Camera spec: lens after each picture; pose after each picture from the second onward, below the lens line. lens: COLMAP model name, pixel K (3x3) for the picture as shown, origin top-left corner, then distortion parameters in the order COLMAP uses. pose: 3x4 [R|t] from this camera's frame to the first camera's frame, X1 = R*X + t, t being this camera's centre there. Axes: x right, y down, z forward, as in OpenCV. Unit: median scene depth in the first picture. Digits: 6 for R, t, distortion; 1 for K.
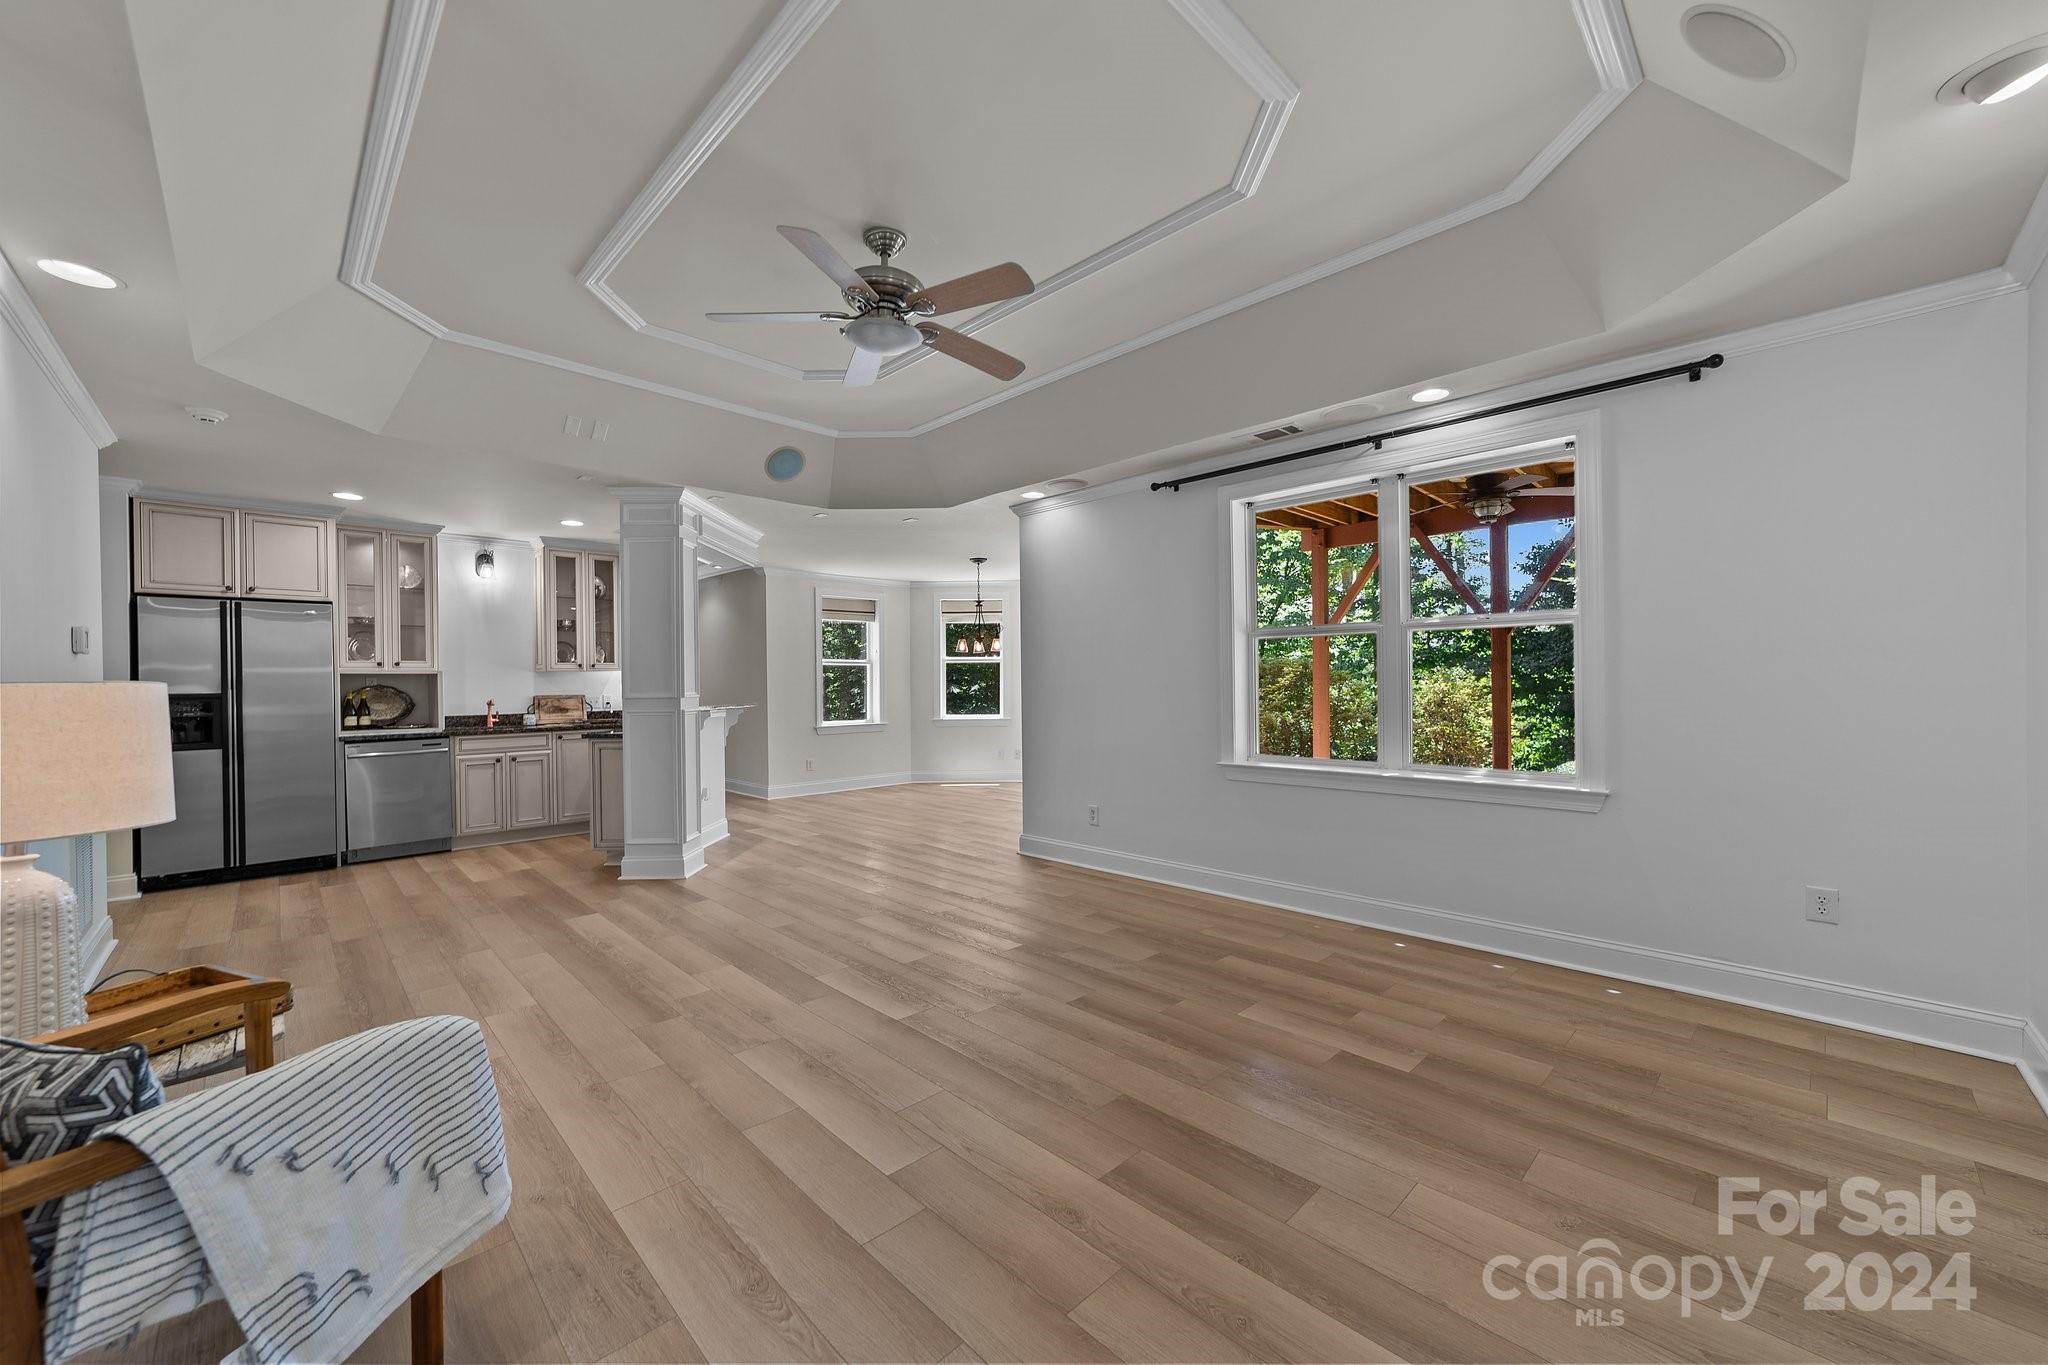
lens RADIAL K [[777.1, 0, 1021.8], [0, 777.1, 698.9], [0, 0, 1]] dist [-0.022323, 0.011893]
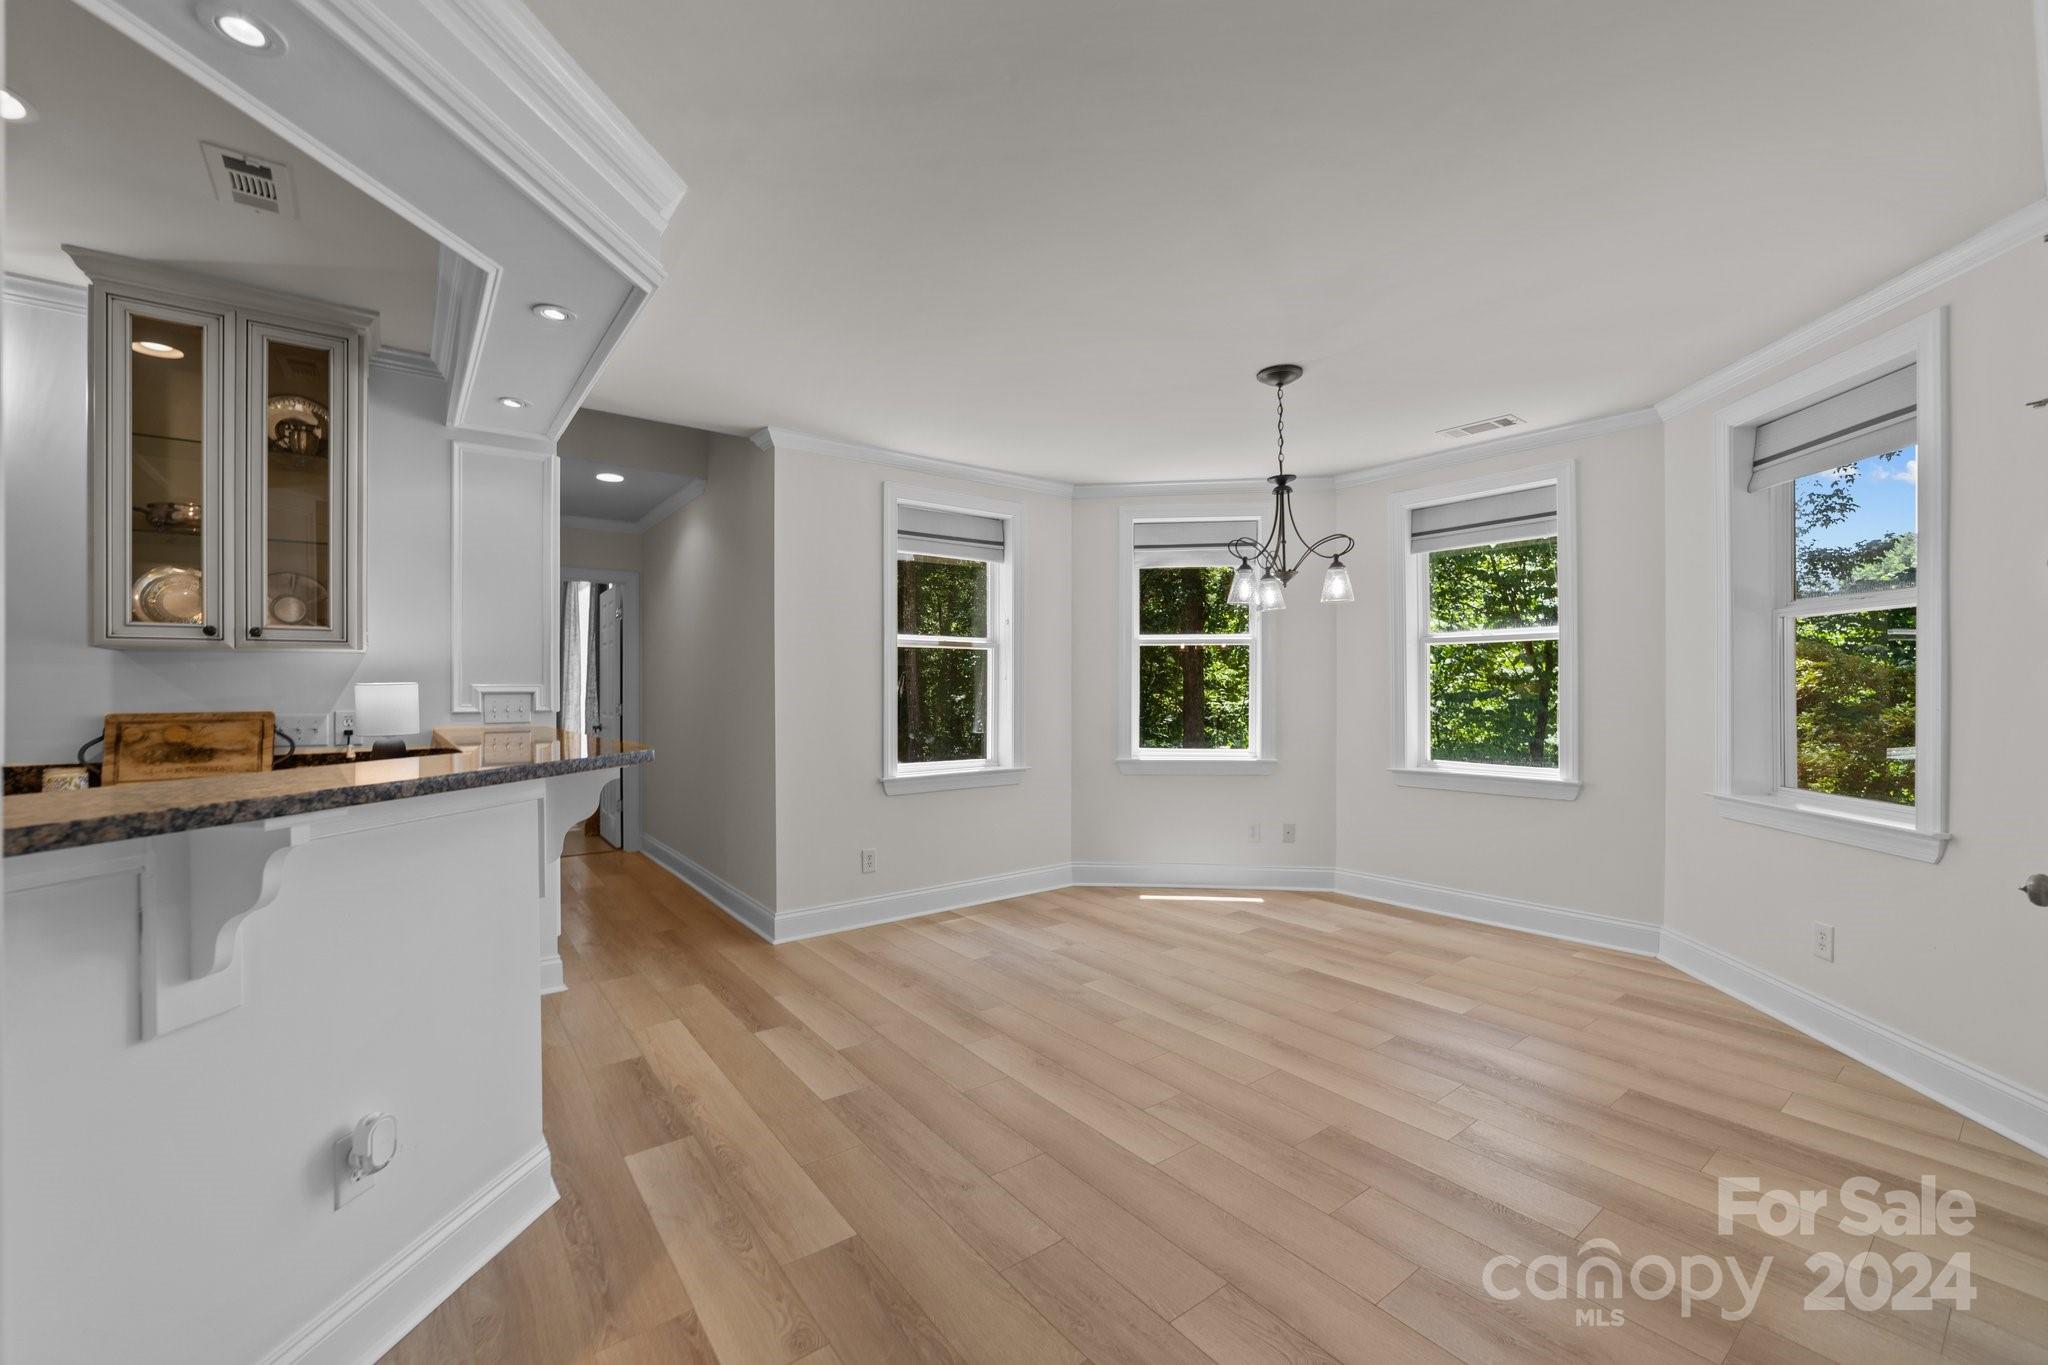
lens RADIAL K [[809.2, 0, 1018.4], [0, 809.2, 701.7], [0, 0, 1]] dist [-0.036621, 0.013150]
pose [[0.991208, 0.008079, -0.132063, -0.181079], [-0.008462, 0.999961, -0.002339, -0.015015], [0.132039, 0.003436, 0.991239, 0.796626]]
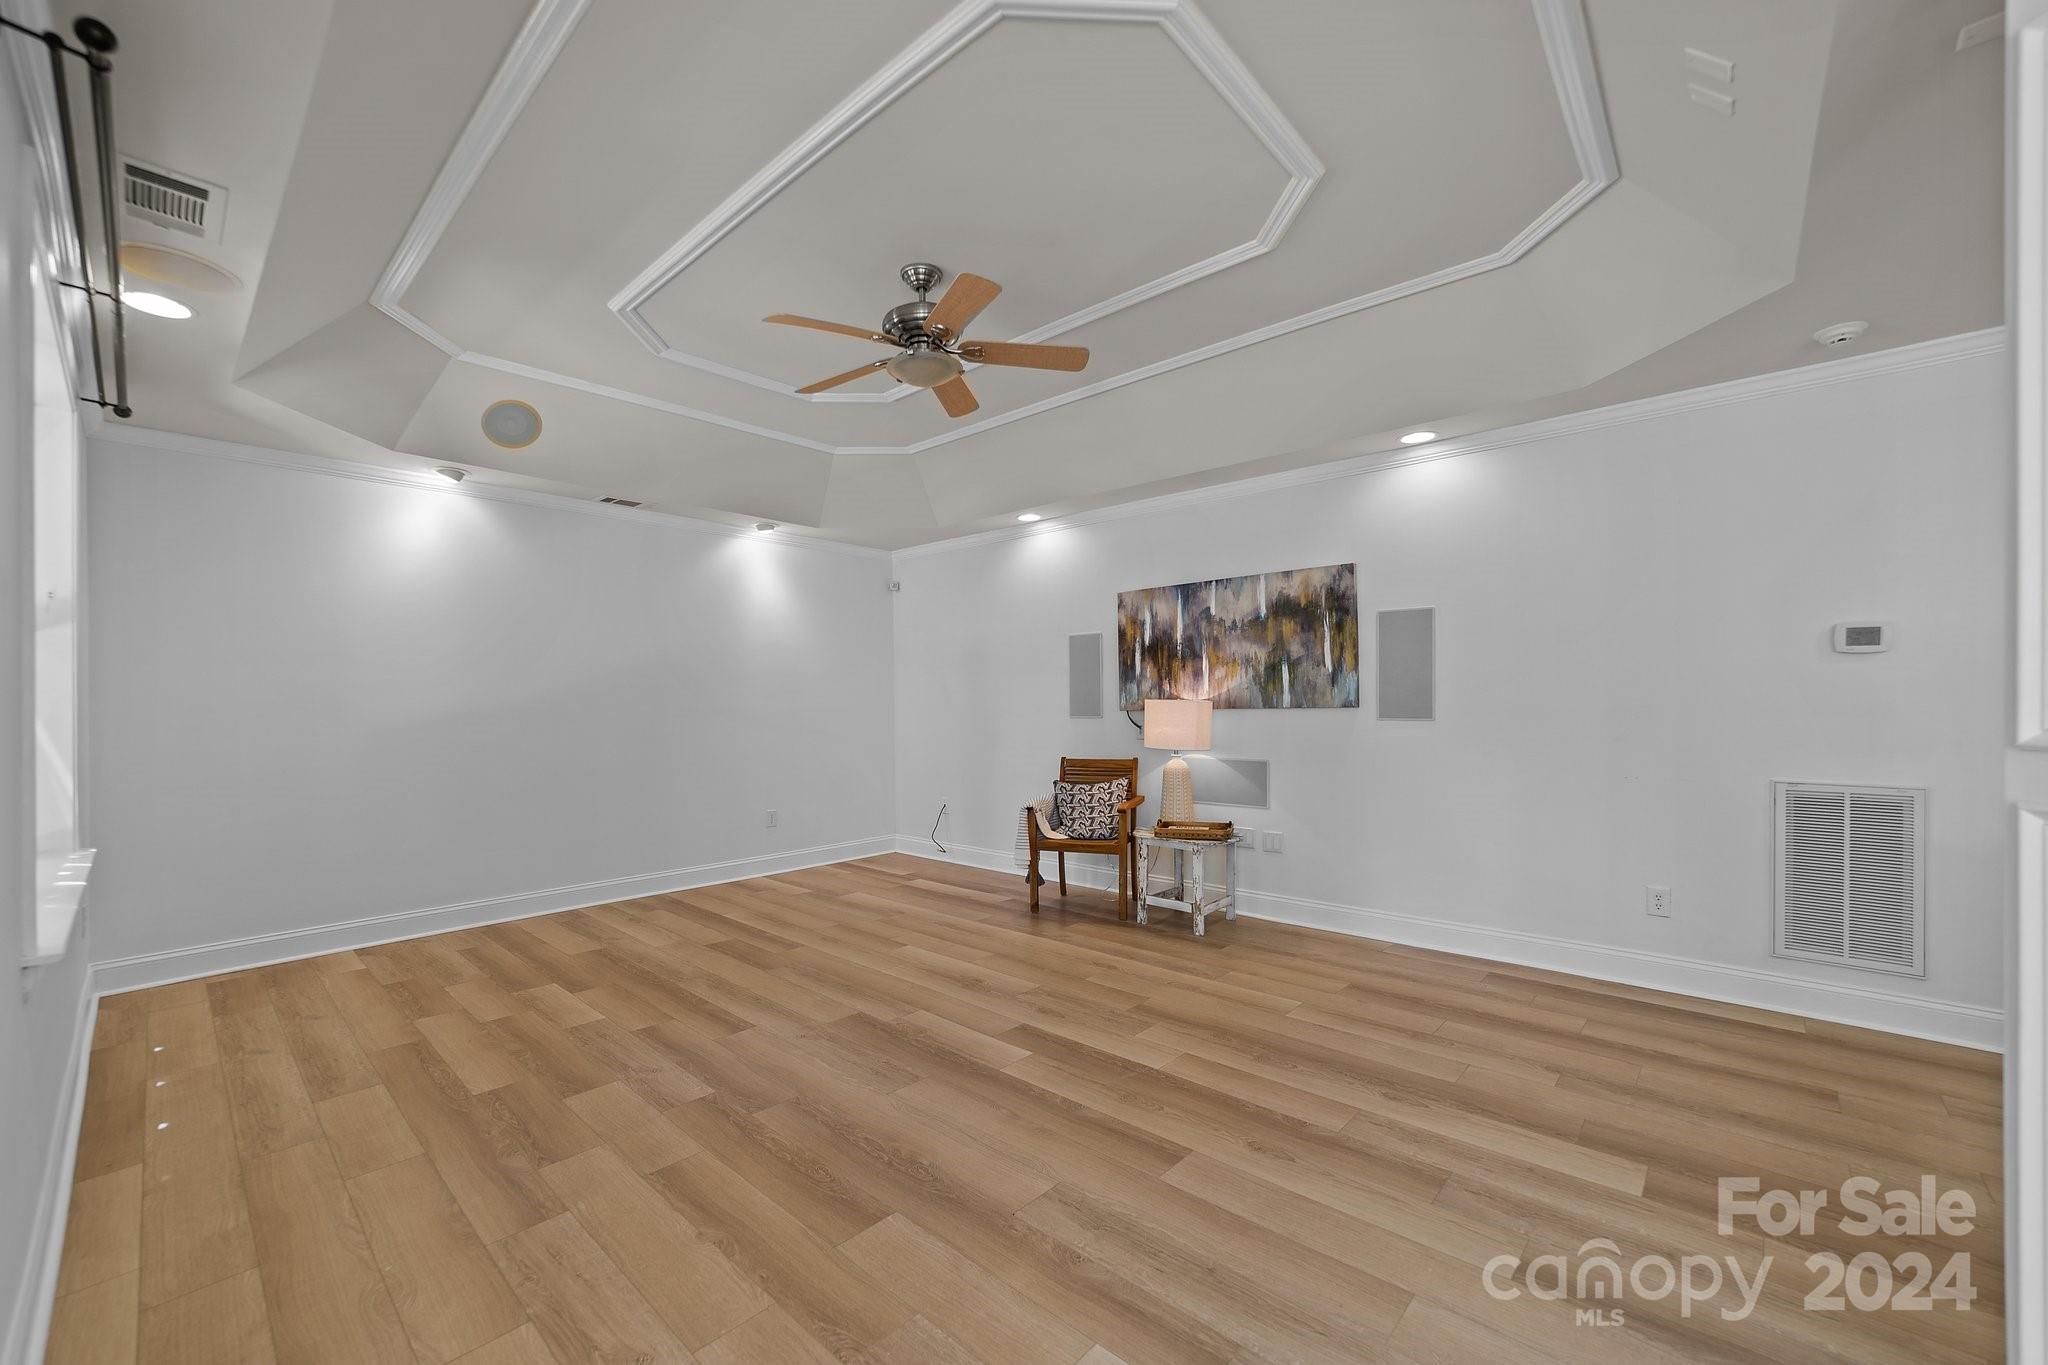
lens RADIAL K [[809.2, 0, 1018.4], [0, 809.2, 701.7], [0, 0, 1]] dist [-0.036621, 0.013150]
pose [[-0.998103, 0.018597, -0.058690, -0.115861], [0.017615, 0.999697, 0.017212, -0.020567], [0.058992, 0.016145, -0.998128, 1.038483]]
